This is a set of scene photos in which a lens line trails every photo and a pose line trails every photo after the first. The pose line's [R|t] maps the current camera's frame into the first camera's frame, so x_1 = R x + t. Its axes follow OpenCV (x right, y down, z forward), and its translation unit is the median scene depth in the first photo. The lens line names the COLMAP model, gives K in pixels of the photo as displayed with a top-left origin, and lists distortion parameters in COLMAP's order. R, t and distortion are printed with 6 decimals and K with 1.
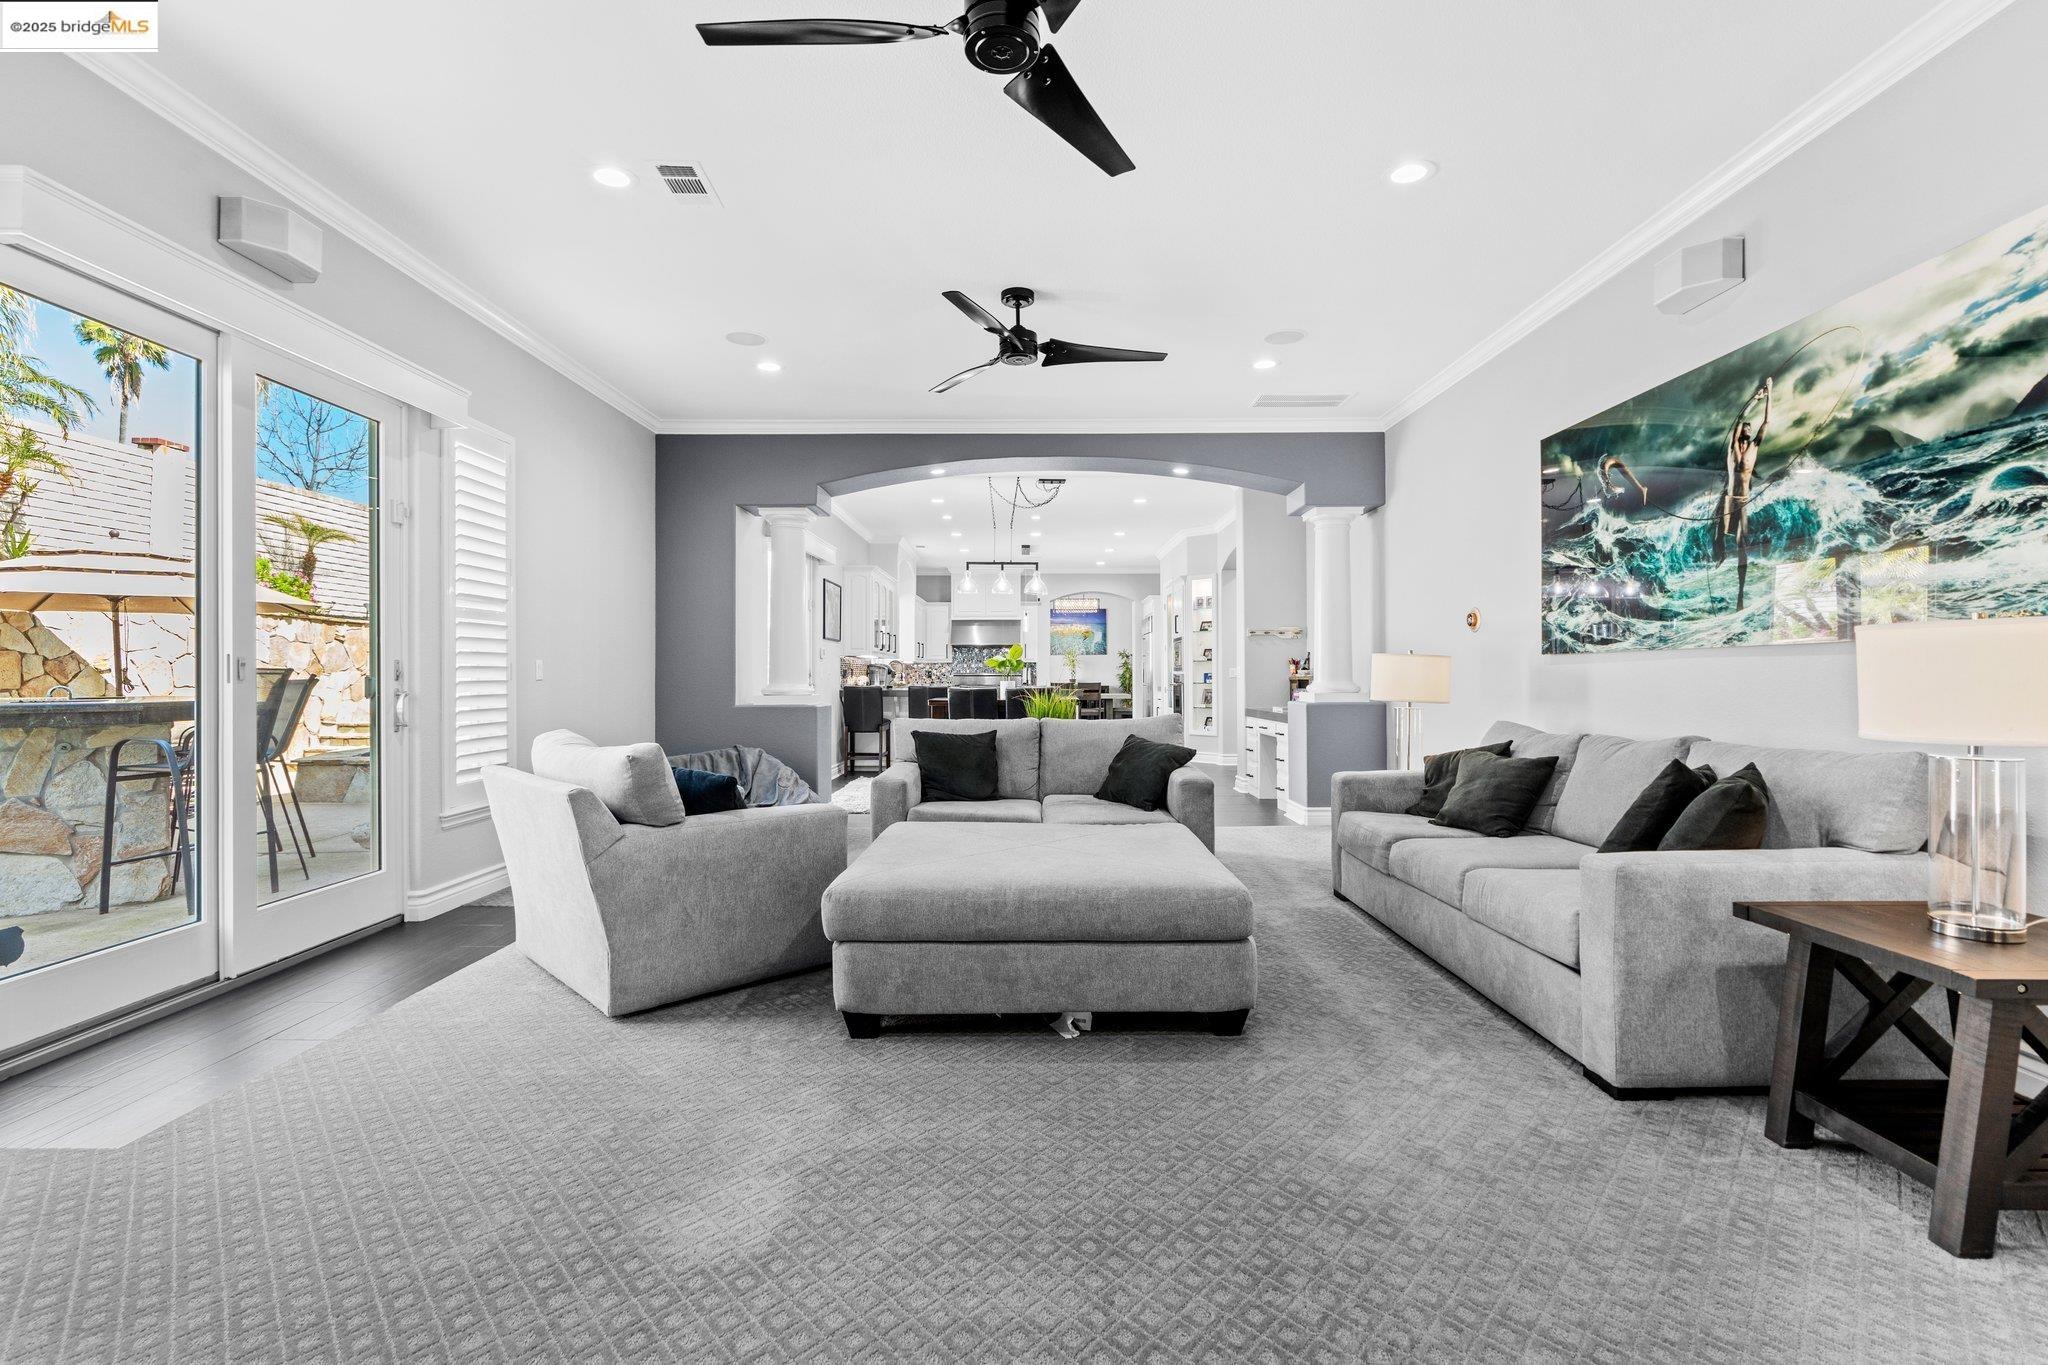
lens RADIAL K [[928.7, 0, 1034.9], [0, 928.7, 660.5], [0, 0, 1]] dist [-0.008637, 0.001202]
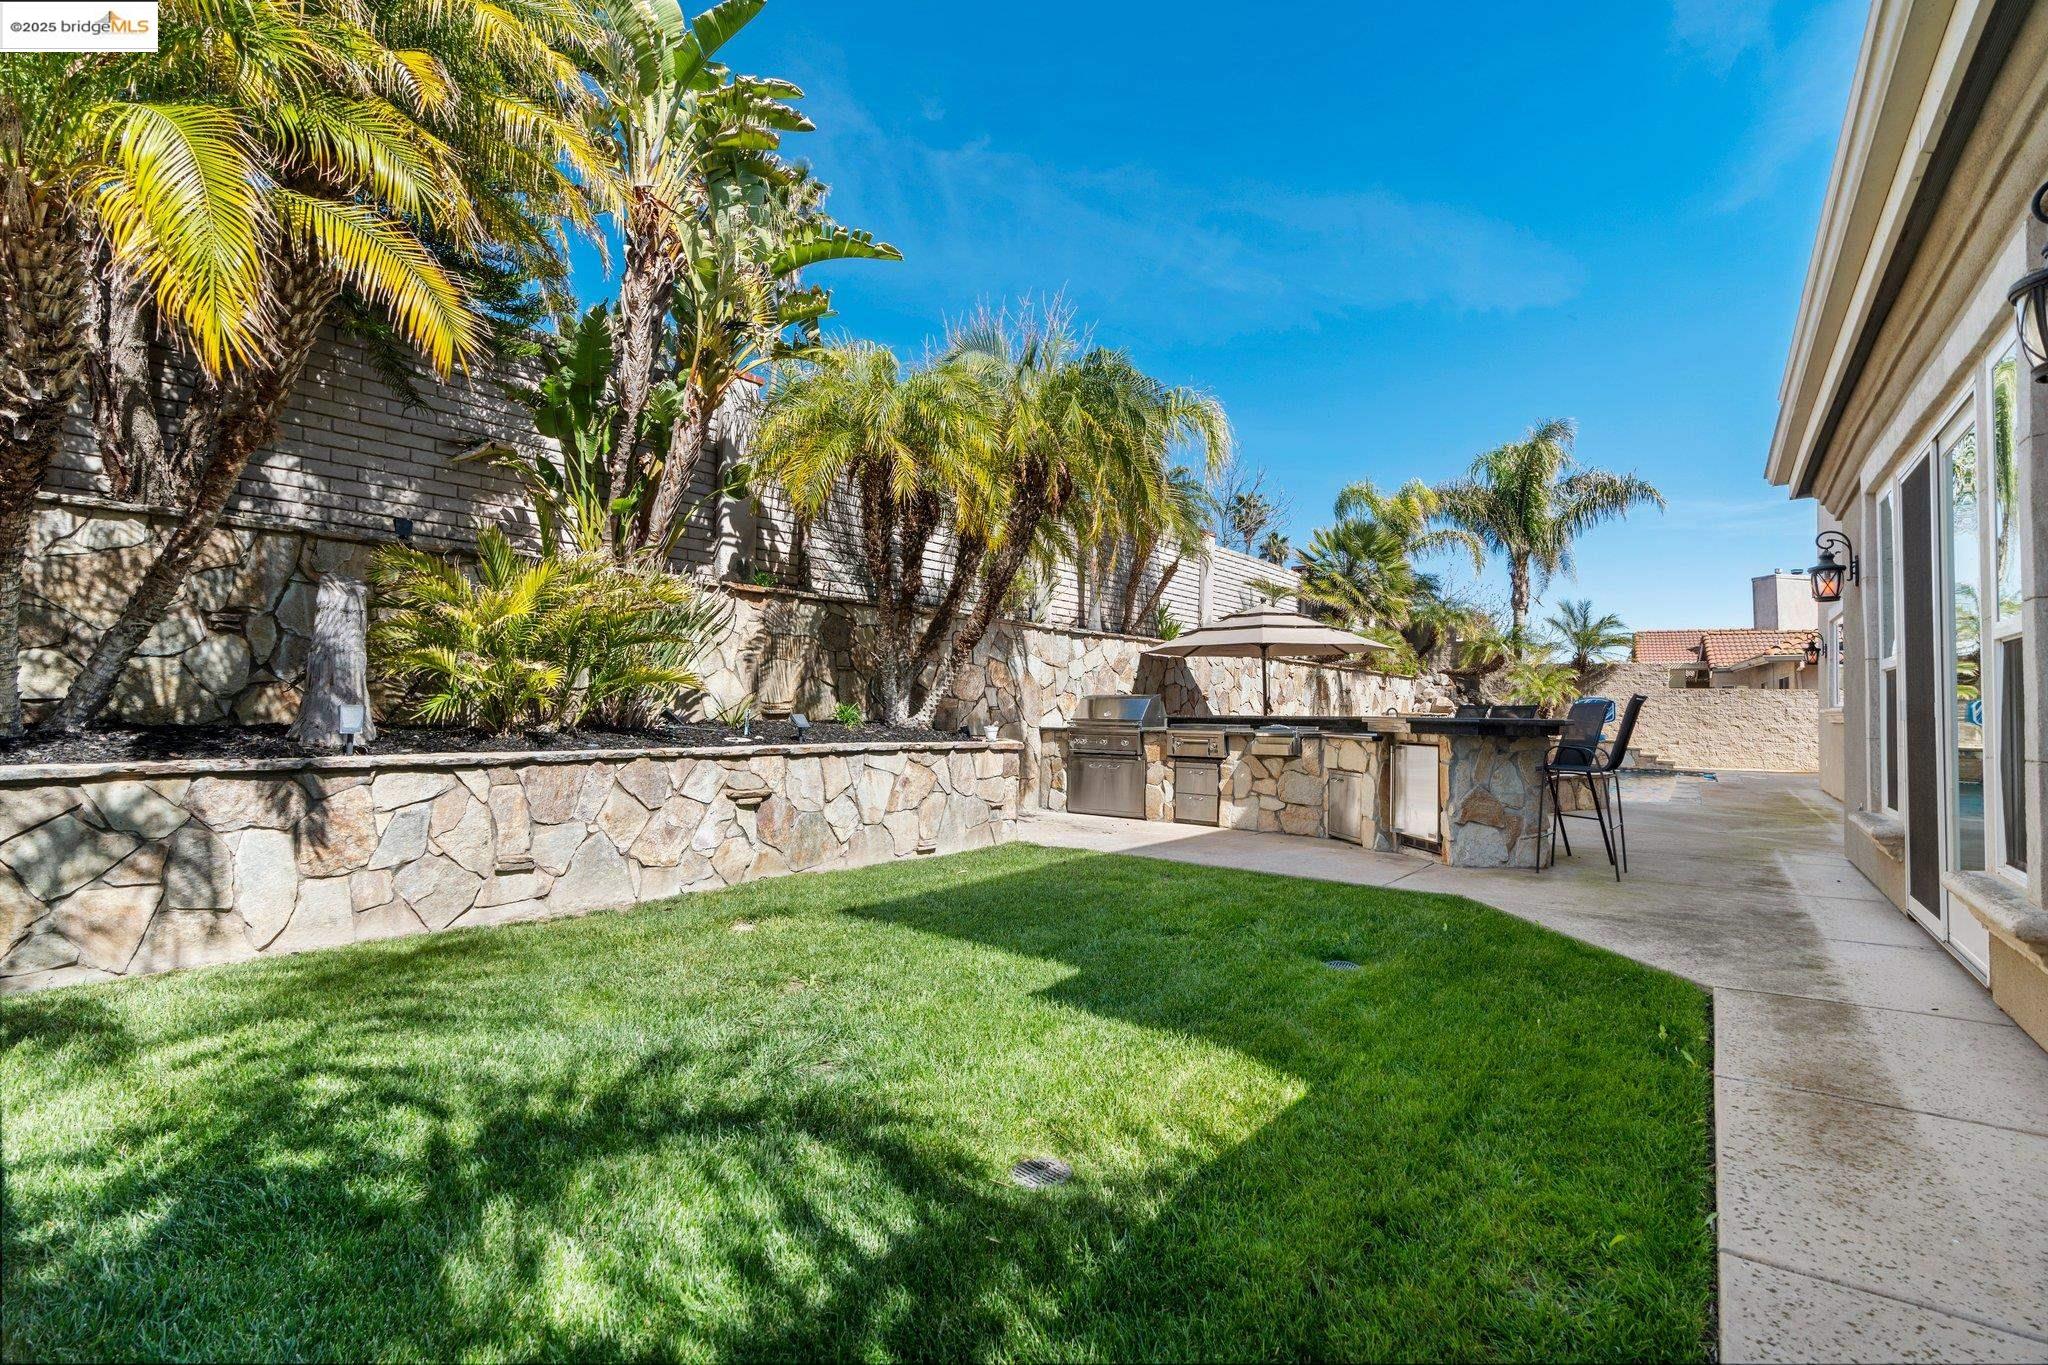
lens RADIAL K [[916.1, 0, 1028.6], [0, 916.1, 697.5], [0, 0, 1]] dist [-0.002329, -0.010728]
pose [[0.798061, 0.006622, -0.602541, -0.295084], [-0.005952, 0.999977, 0.003107, 0.004794], [0.602548, 0.001107, 0.798082, -0.205296]]
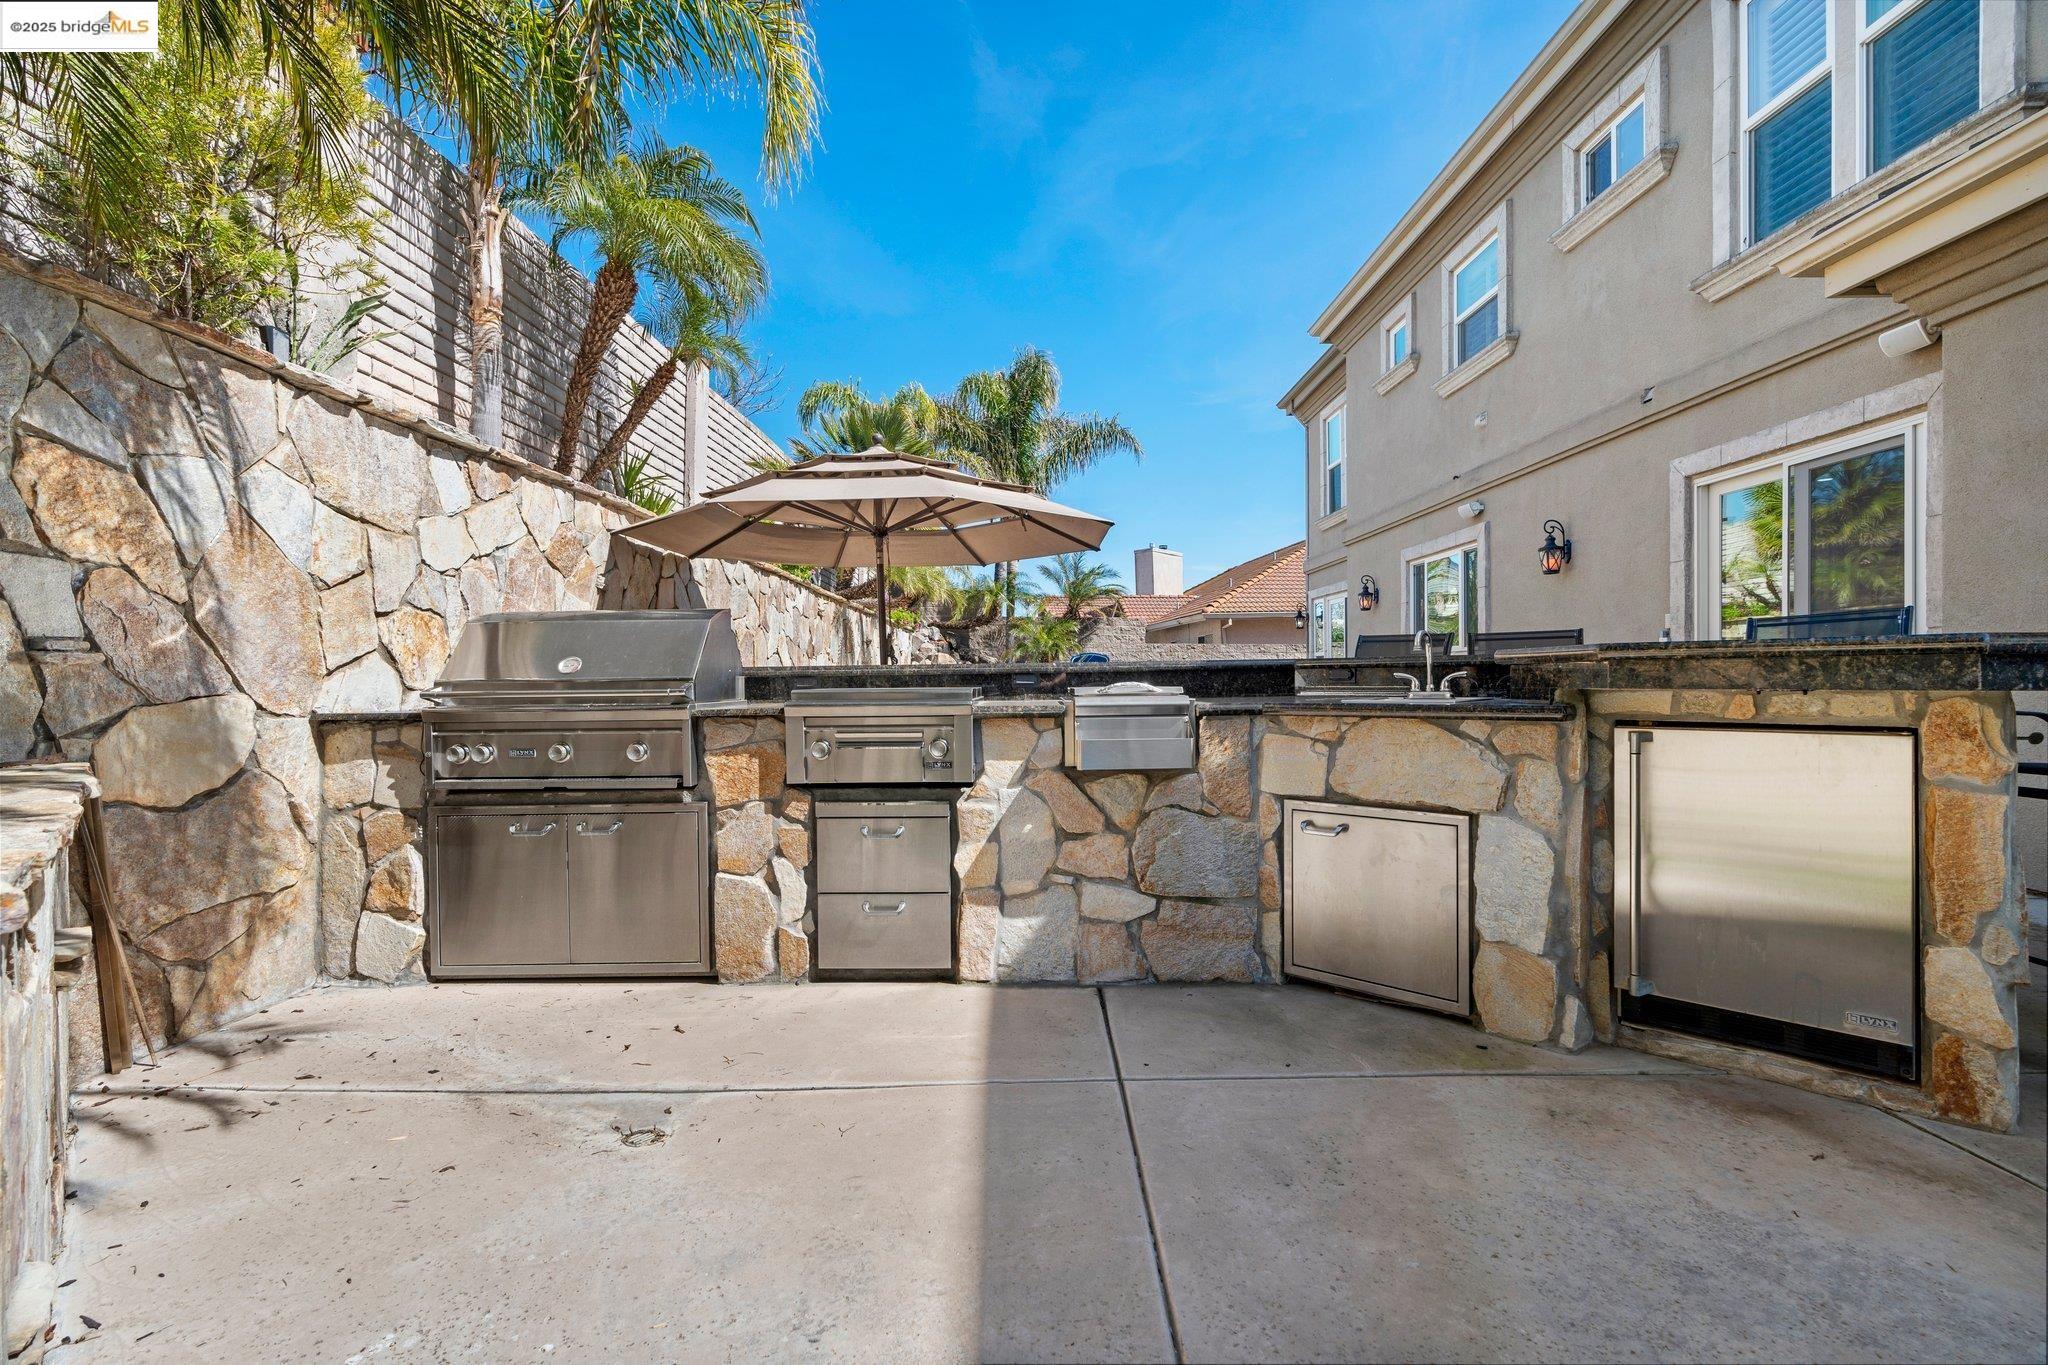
lens RADIAL K [[915.8, 0, 1026.2], [0, 915.8, 682.1], [0, 0, 1]] dist [-0.003903, 0.000910]
pose [[0.999989, -0.003747, -0.002846, -0.581531], [0.003805, 0.999775, 0.020853, 0.020626], [0.002767, -0.020864, 0.999778, 0.201147]]
